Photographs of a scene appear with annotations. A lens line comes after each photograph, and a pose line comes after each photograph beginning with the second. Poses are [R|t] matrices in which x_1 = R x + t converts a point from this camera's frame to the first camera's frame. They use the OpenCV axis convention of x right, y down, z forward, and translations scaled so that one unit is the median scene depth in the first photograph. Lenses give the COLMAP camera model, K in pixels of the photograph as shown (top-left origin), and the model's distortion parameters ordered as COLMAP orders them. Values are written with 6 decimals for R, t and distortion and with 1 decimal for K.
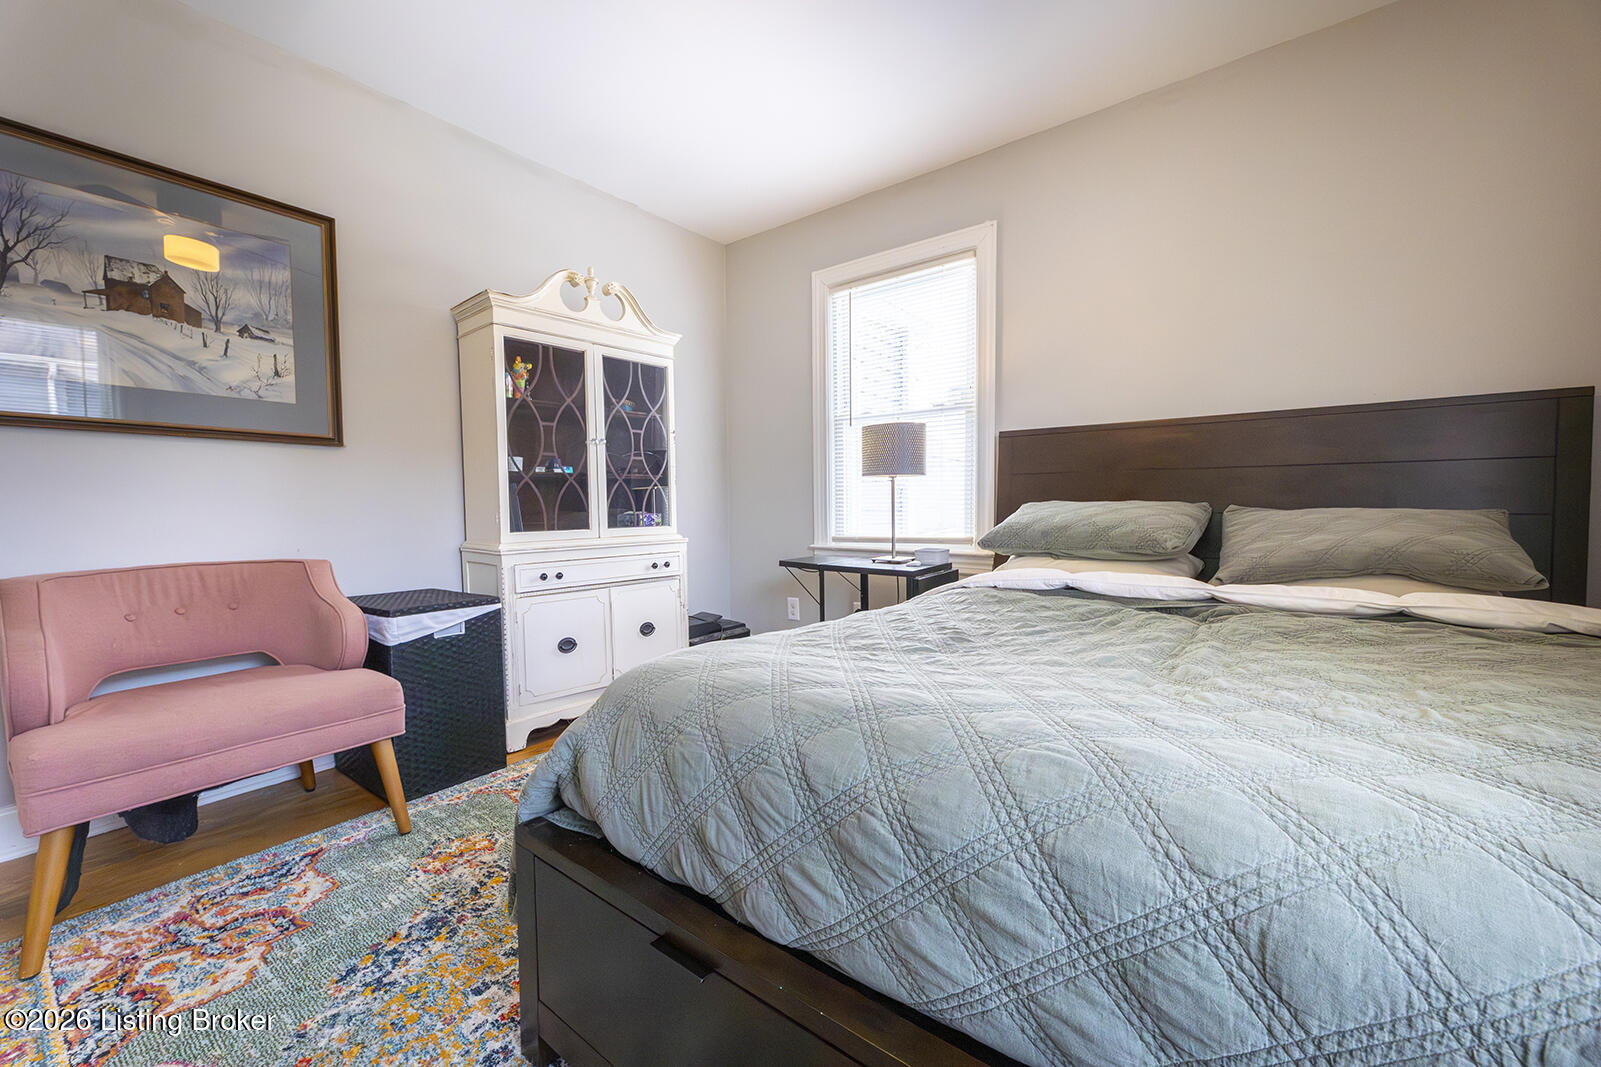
lens RADIAL K [[632.1, 0, 796.3], [0, 632.1, 536.0], [0, 0, 1]] dist [0.001718, 0.000083]
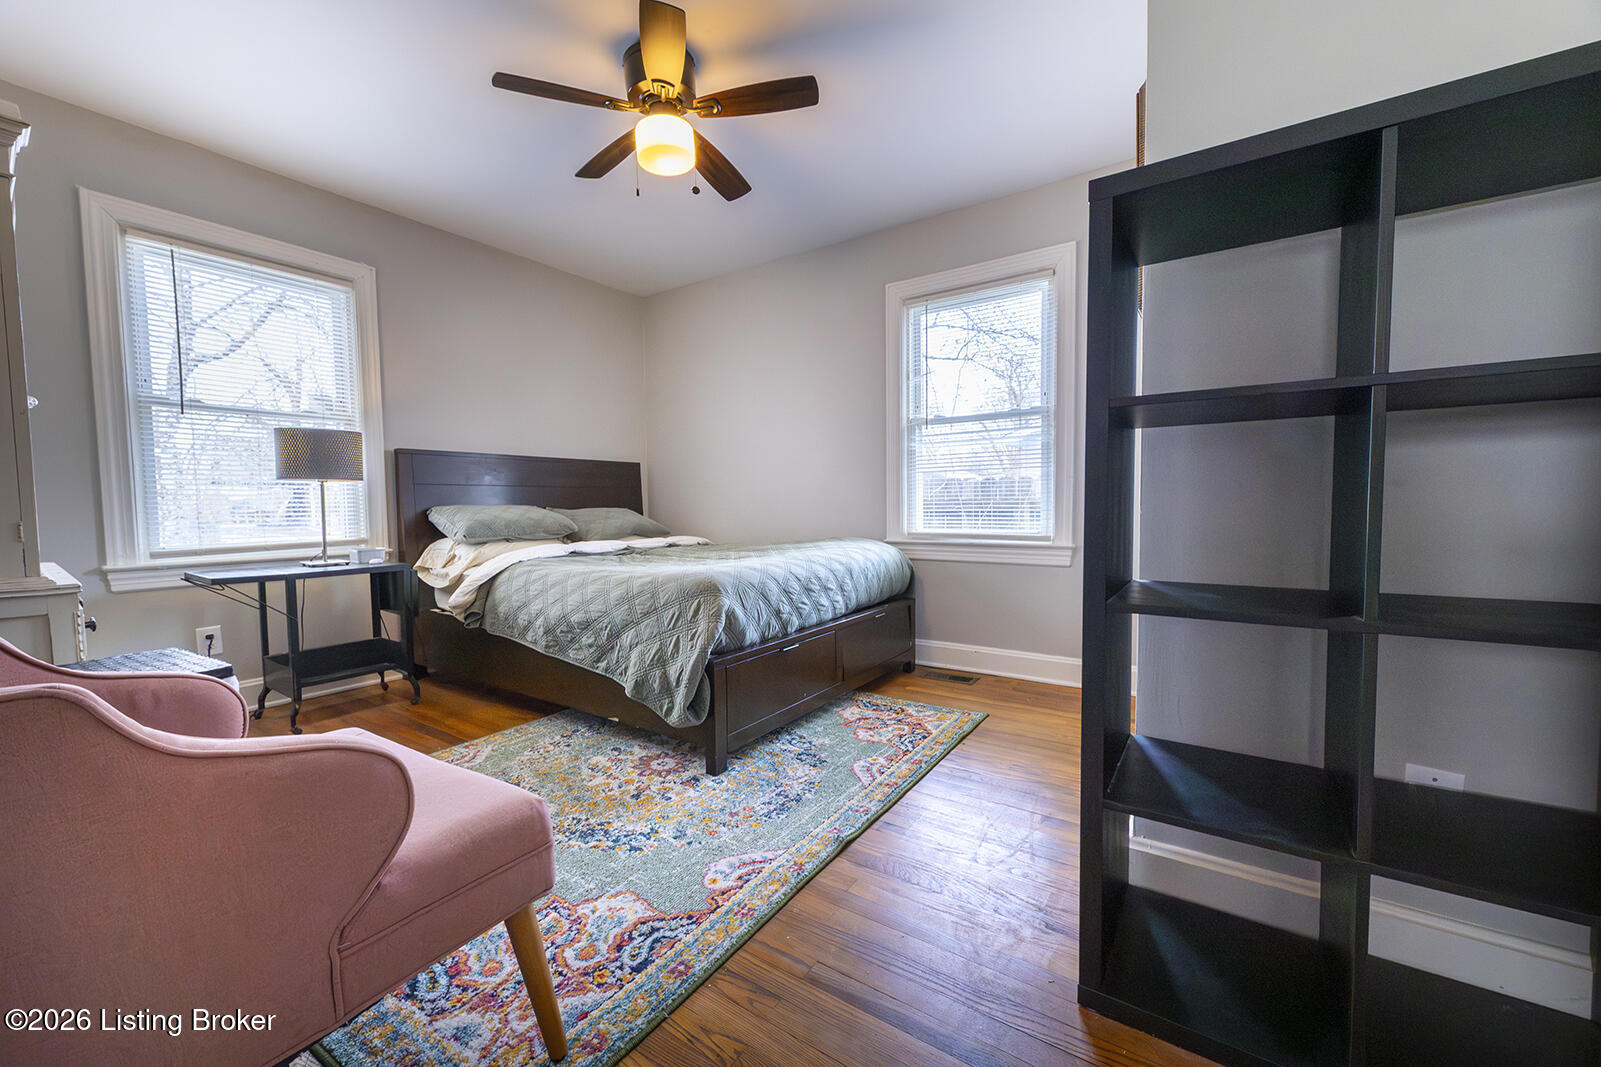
lens RADIAL K [[632.1, 0, 796.3], [0, 632.1, 536.0], [0, 0, 1]] dist [0.001718, 0.000083]
pose [[-0.051562, -0.049318, 0.997451, -0.933147], [0.067188, 0.996346, 0.052736, -0.009696], [-0.996407, 0.069736, -0.048060, 0.309419]]
